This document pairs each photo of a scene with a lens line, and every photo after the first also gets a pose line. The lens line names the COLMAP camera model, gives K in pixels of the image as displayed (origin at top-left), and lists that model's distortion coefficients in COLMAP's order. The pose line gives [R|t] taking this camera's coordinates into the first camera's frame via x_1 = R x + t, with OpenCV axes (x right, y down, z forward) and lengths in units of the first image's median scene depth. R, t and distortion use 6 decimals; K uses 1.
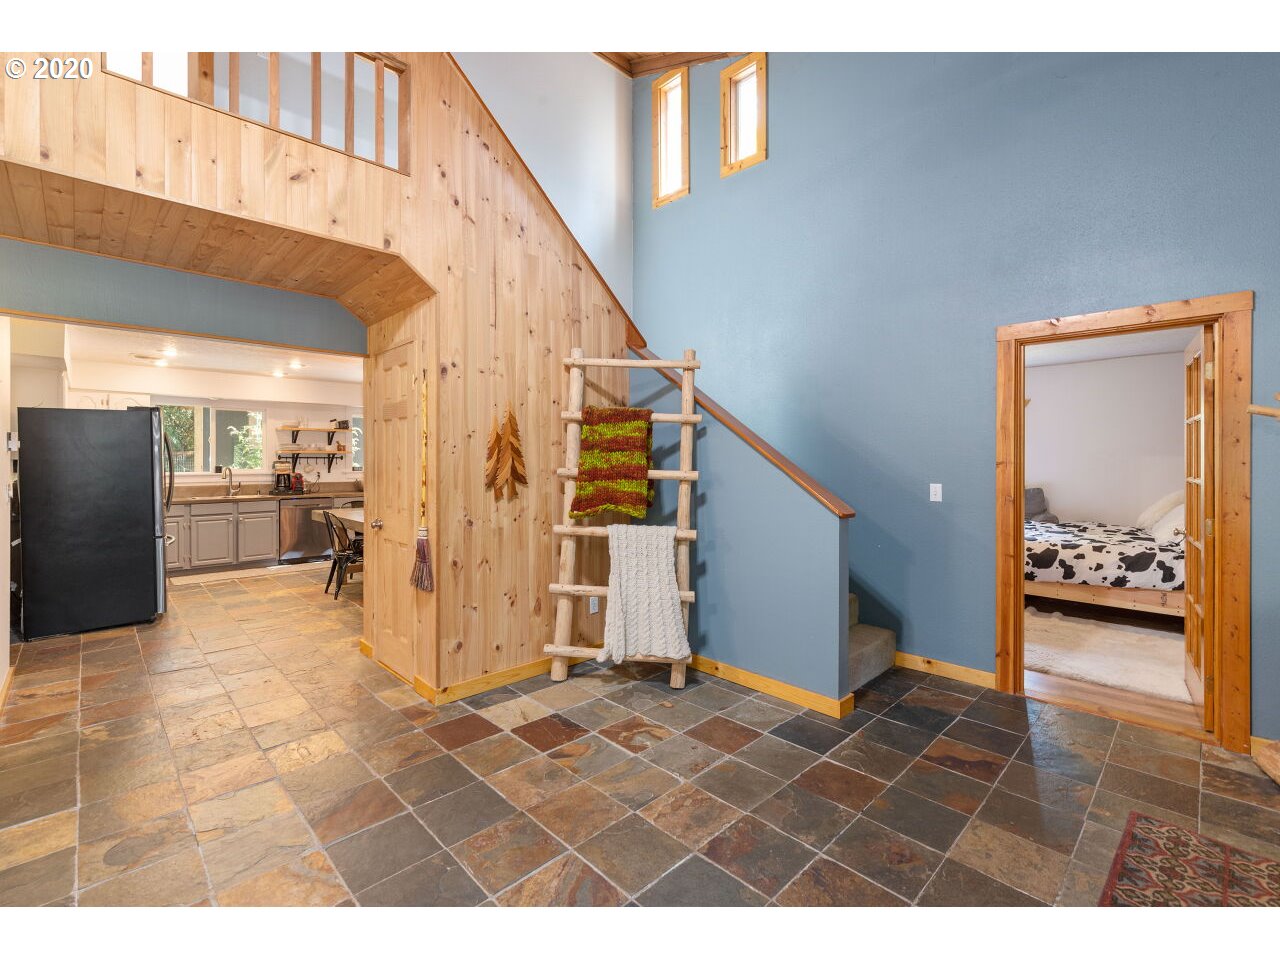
lens RADIAL K [[570.1, 0, 637.7], [0, 570.1, 470.2], [0, 0, 1]] dist [-0.001440, -0.011028]
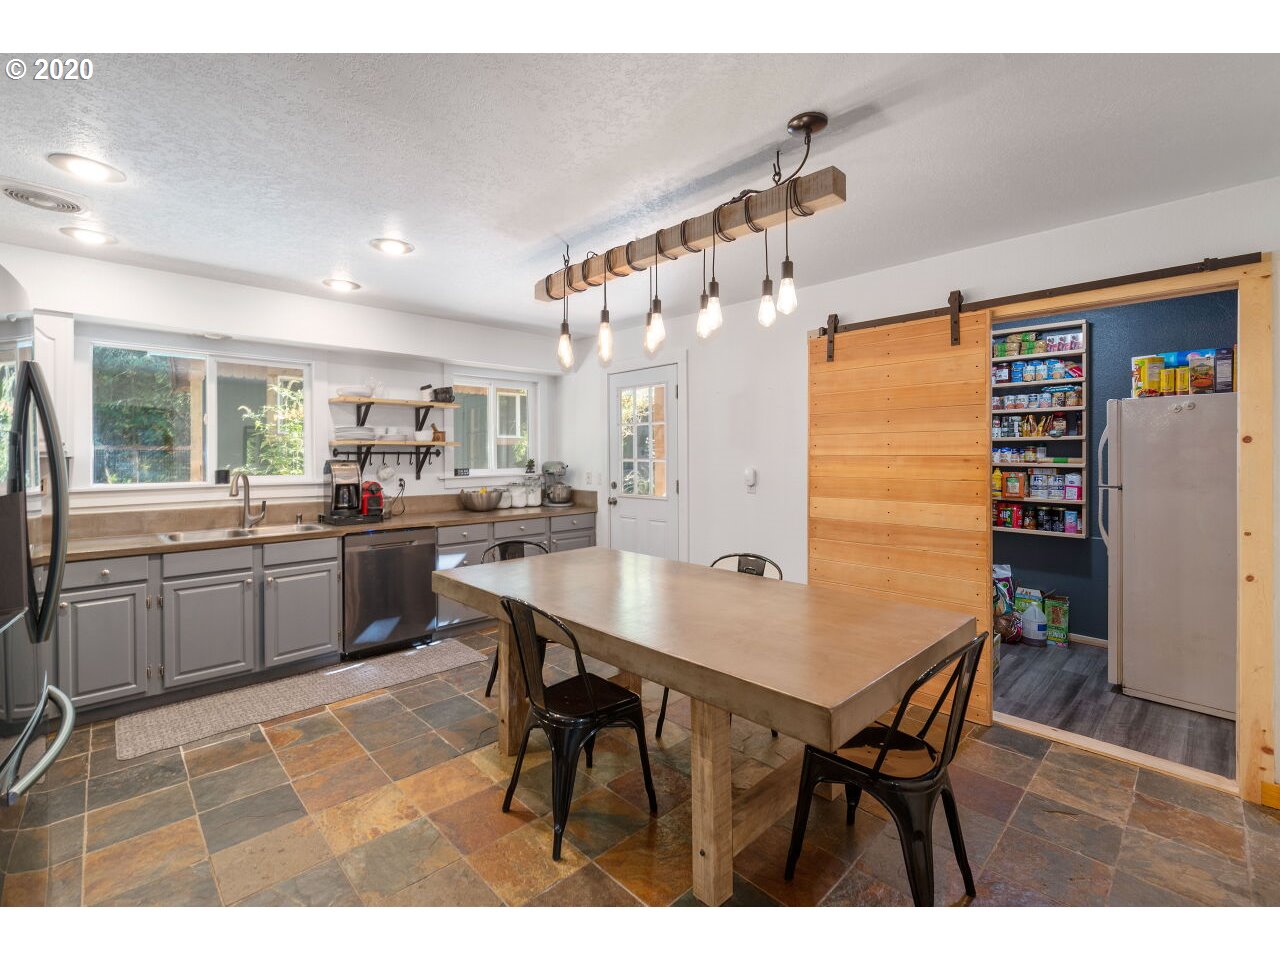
lens RADIAL K [[569.7, 0, 640.6], [0, 569.7, 461.4], [0, 0, 1]] dist [-0.000442, -0.007490]
pose [[0.999968, -0.007809, -0.001837, -0.338919], [0.007792, 0.999925, -0.009451, -0.006872], [0.001910, 0.009437, 0.999954, 0.458686]]
